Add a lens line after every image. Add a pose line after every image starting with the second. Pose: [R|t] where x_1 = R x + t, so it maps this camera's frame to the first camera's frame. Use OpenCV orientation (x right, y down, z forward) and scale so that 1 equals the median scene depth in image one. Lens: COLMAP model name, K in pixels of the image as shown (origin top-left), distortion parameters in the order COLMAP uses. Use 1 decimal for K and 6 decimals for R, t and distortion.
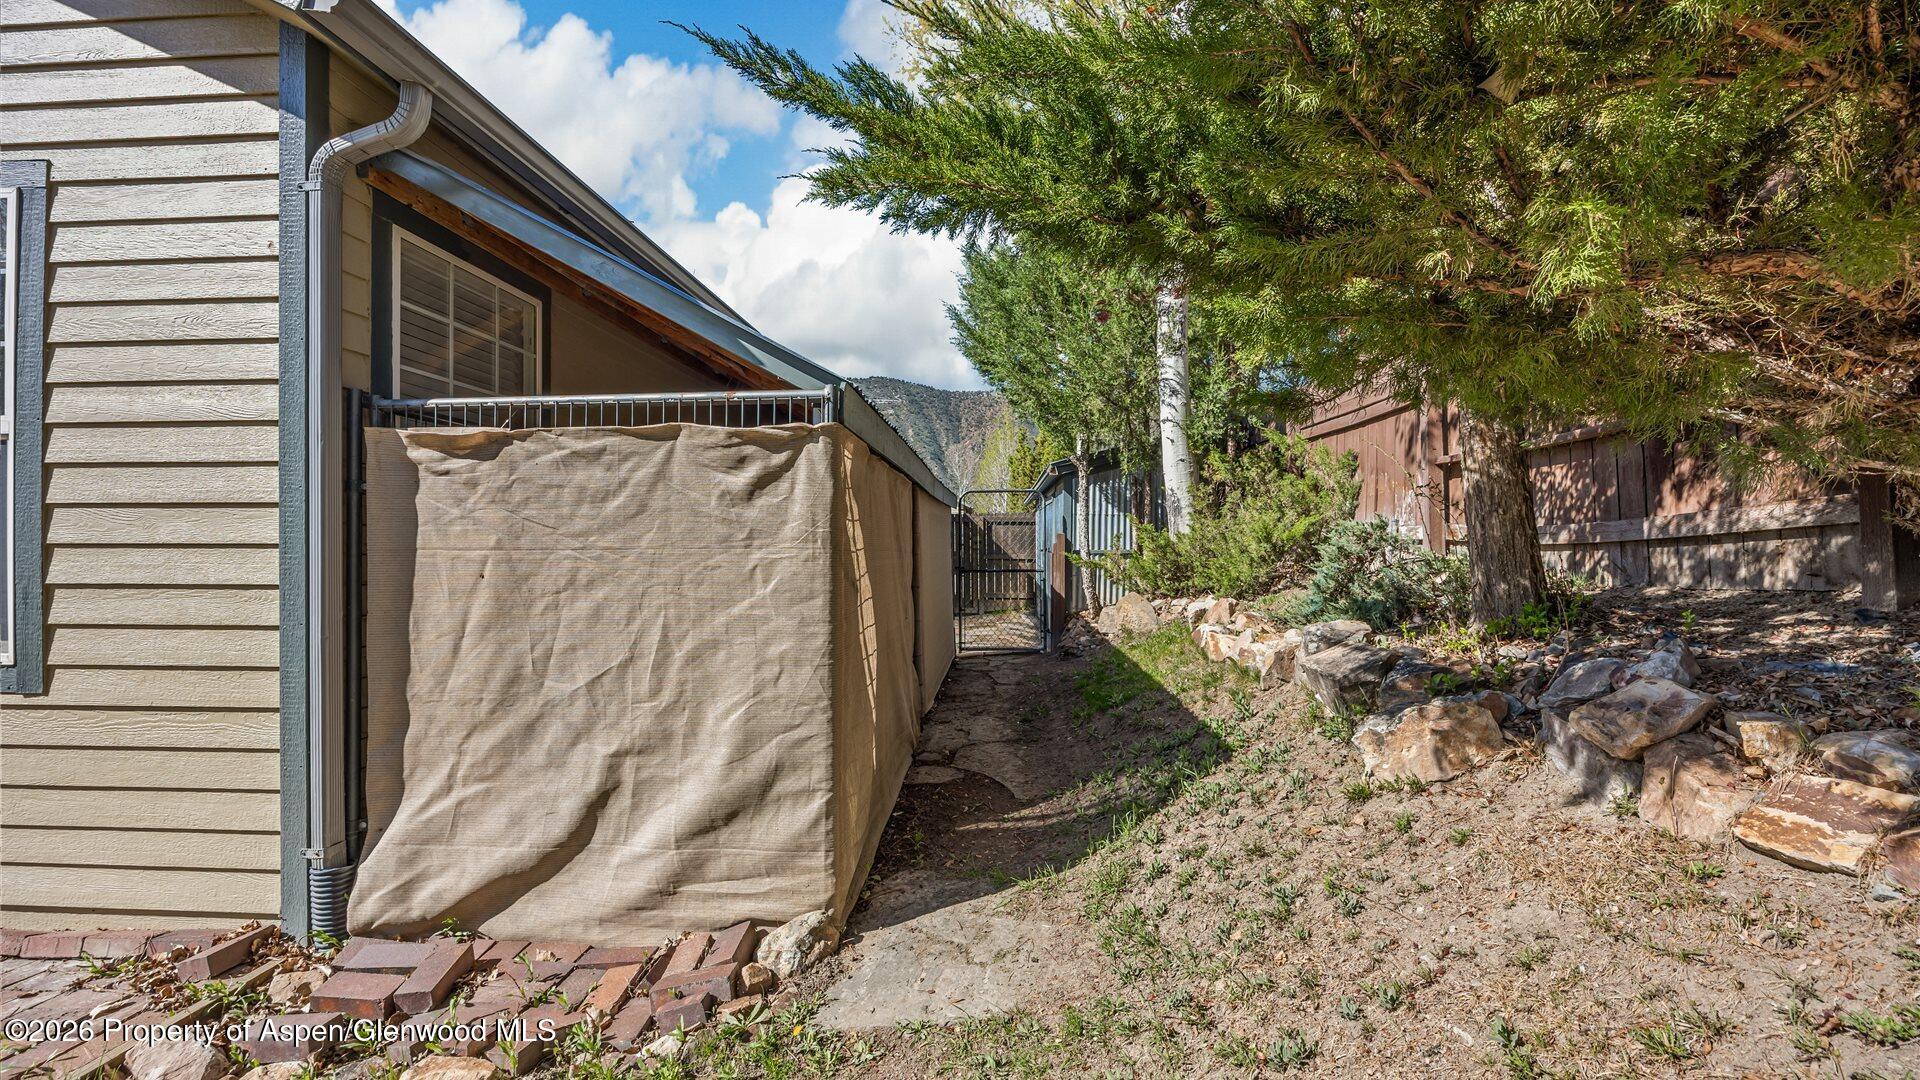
lens RADIAL K [[866.5, 0, 960.6], [0, 866.5, 561.3], [0, 0, 1]] dist [-0.020951, 0.000044]
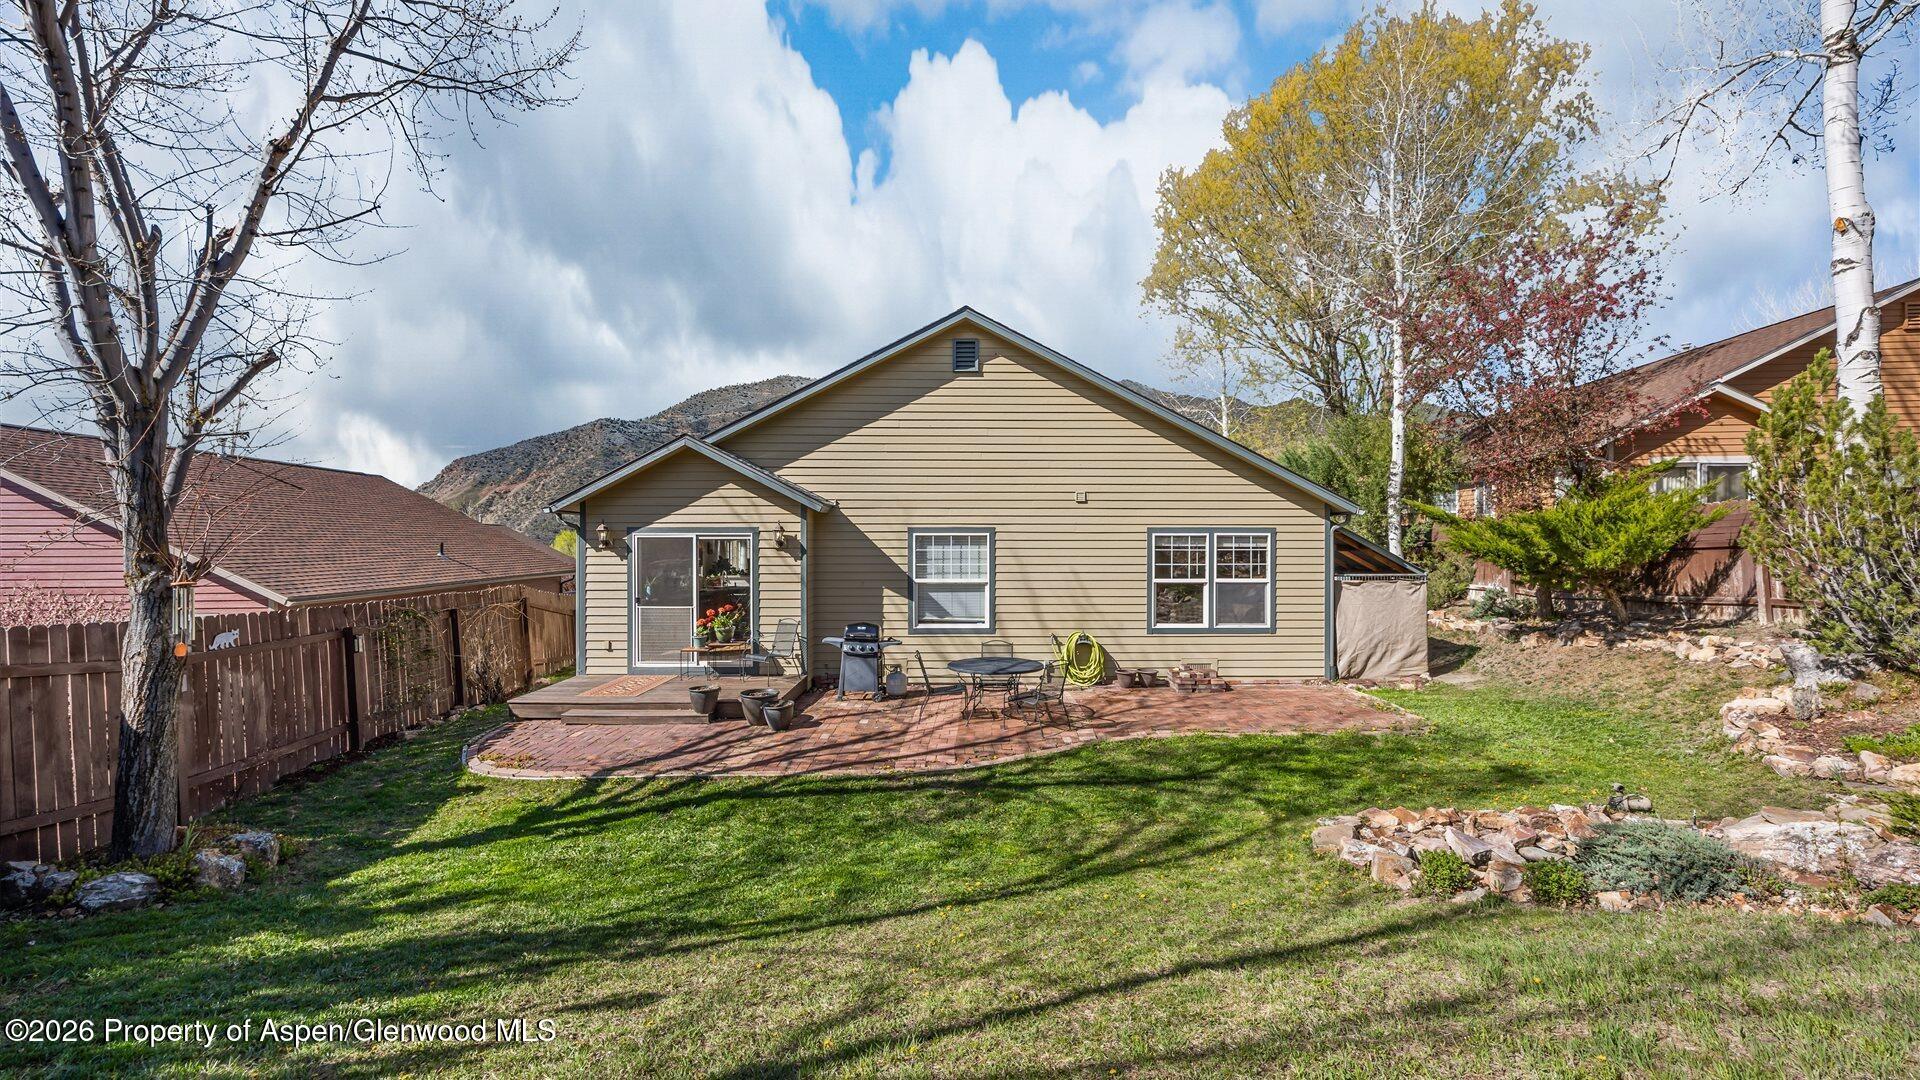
lens RADIAL K [[873.9, 0, 965.2], [0, 873.9, 535.6], [0, 0, 1]] dist [-0.021360, -0.000191]
pose [[0.998345, 0.000305, 0.057515, -3.220525], [0.001455, 0.999532, -0.030549, -0.270332], [-0.057497, 0.030582, 0.997877, -4.082413]]
